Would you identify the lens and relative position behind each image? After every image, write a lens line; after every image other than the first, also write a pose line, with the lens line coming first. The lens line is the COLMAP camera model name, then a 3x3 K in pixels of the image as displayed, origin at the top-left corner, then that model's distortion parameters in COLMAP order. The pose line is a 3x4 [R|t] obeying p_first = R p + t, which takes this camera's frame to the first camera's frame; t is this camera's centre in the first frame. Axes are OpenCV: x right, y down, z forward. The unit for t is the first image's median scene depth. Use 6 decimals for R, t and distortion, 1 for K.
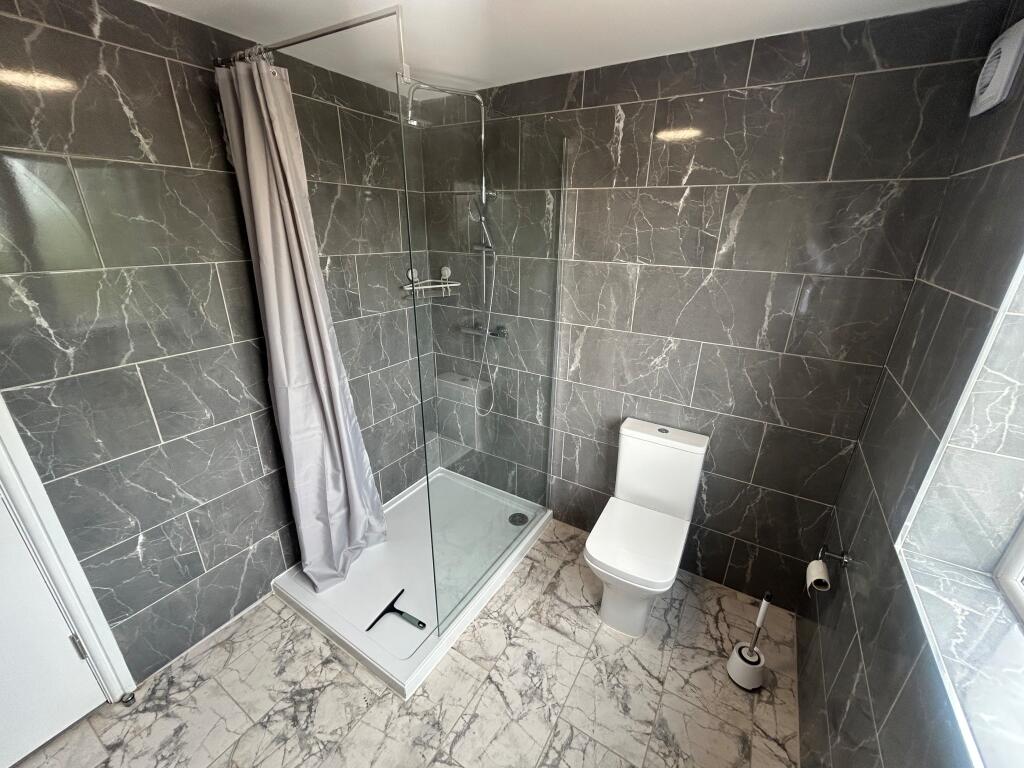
lens RADIAL K [[412.1, 0, 512.0], [0, 412.1, 384.0], [0, 0, 1]] dist [0.000189, 0.000250]
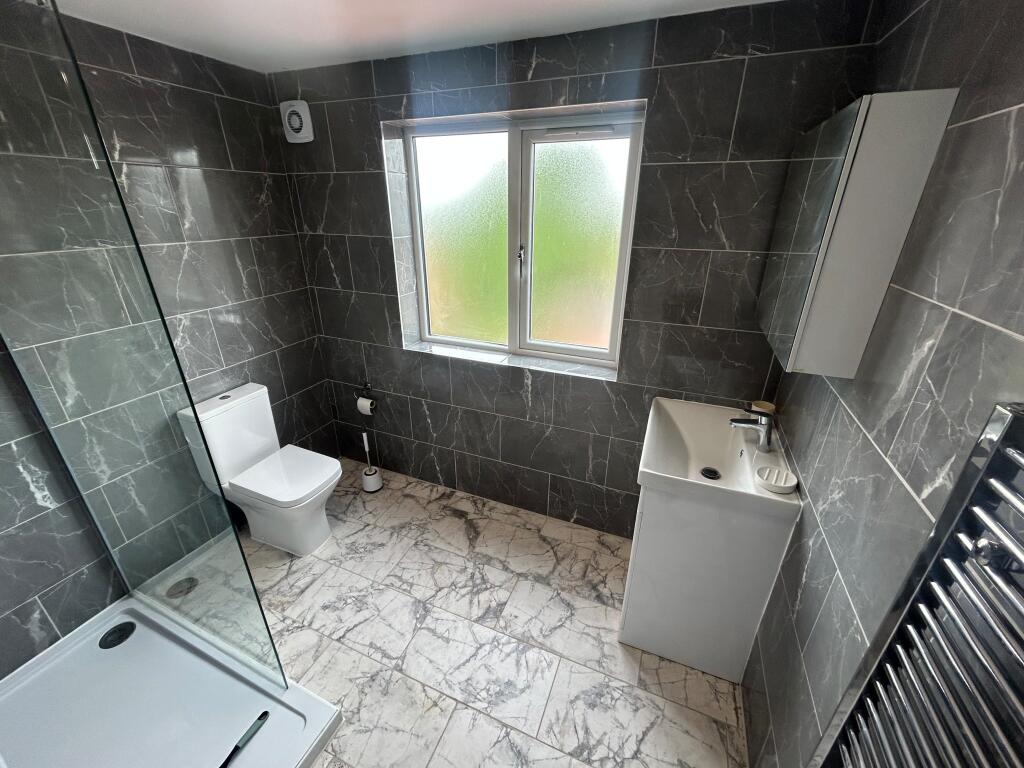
lens RADIAL K [[412.1, 0, 512.0], [0, 412.1, 384.0], [0, 0, 1]] dist [0.000189, 0.000250]
pose [[-0.154990, -0.410044, 0.898800, -0.769824], [0.346993, 0.829233, 0.438142, -0.139371], [-0.924972, 0.379785, 0.013759, 0.303644]]
